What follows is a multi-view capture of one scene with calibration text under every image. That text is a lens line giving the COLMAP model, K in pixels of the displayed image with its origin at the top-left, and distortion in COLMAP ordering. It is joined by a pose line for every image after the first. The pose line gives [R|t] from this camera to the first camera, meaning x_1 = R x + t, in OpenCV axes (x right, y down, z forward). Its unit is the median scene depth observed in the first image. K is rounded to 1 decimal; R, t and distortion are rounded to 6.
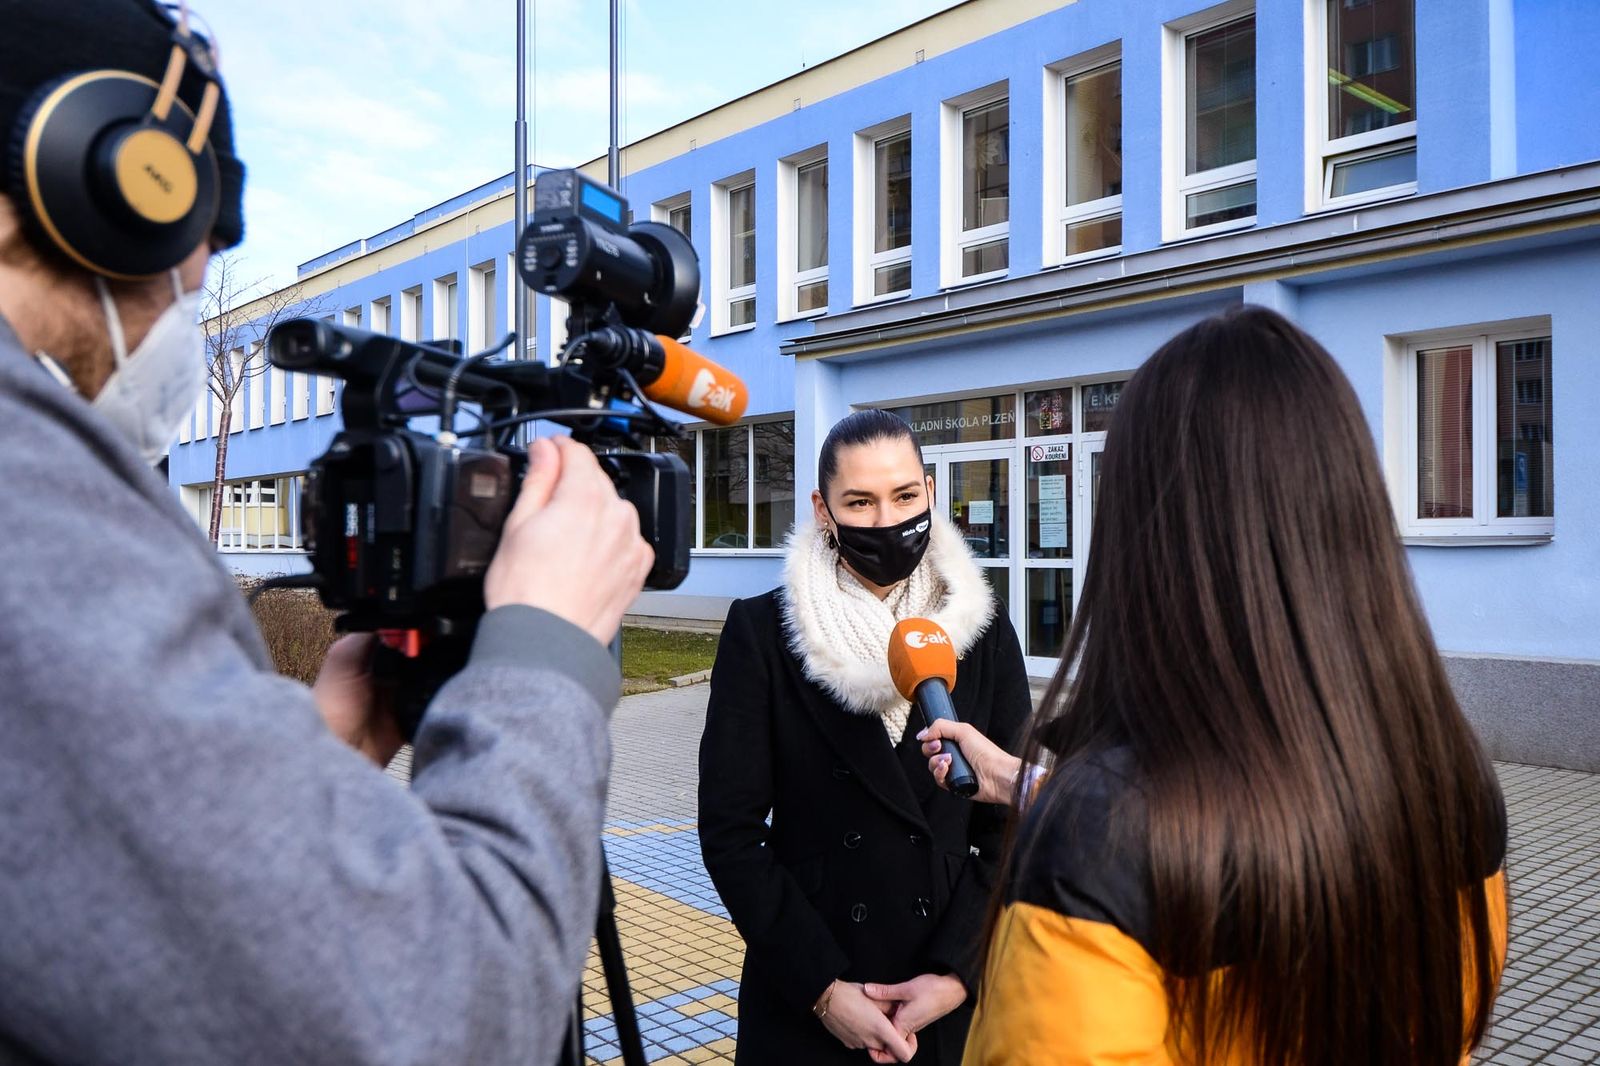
lens RADIAL K [[1291.1, 0, 888.5], [0, 1291.1, 538.0], [0, 0, 1]] dist [-0.002841, -0.008638]
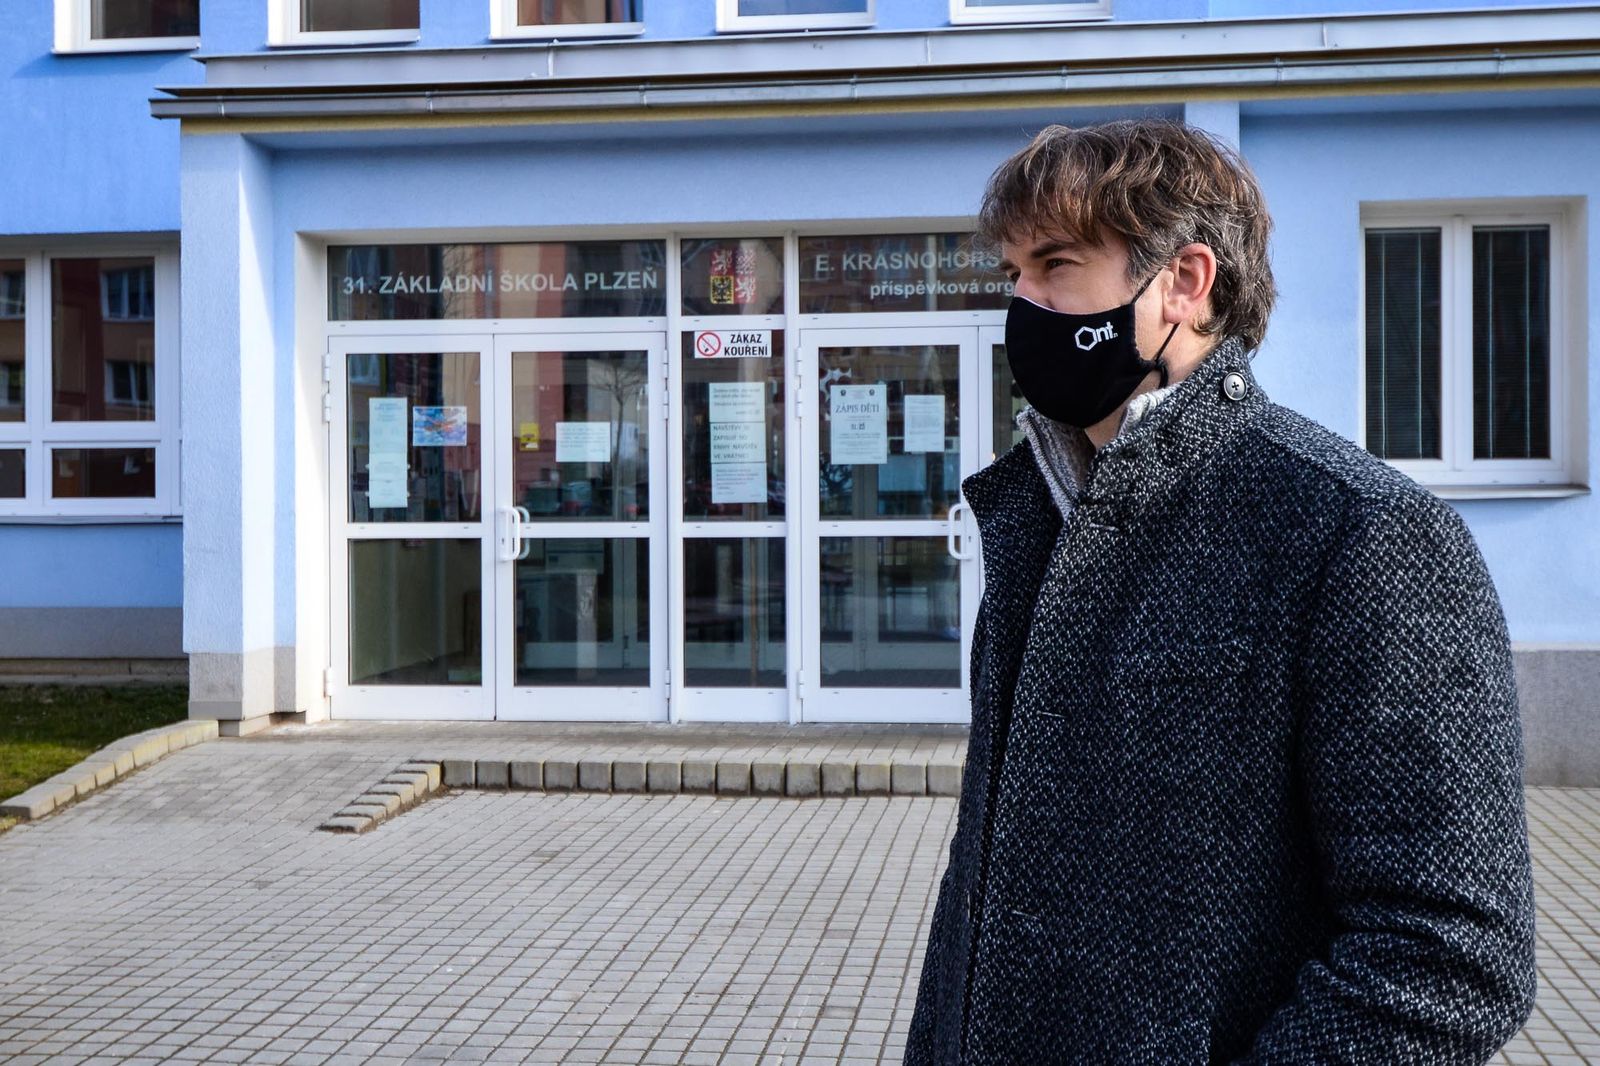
lens RADIAL K [[1602.2, 0, 800.0], [0, 1602.2, 533.0], [0, 0, 1]] dist [0.012885, -0.006075]
pose [[0.747471, -0.021110, 0.663959, -0.344869], [0.000313, 0.999506, 0.031427, -0.001869], [-0.664295, -0.023283, 0.747108, 0.421512]]
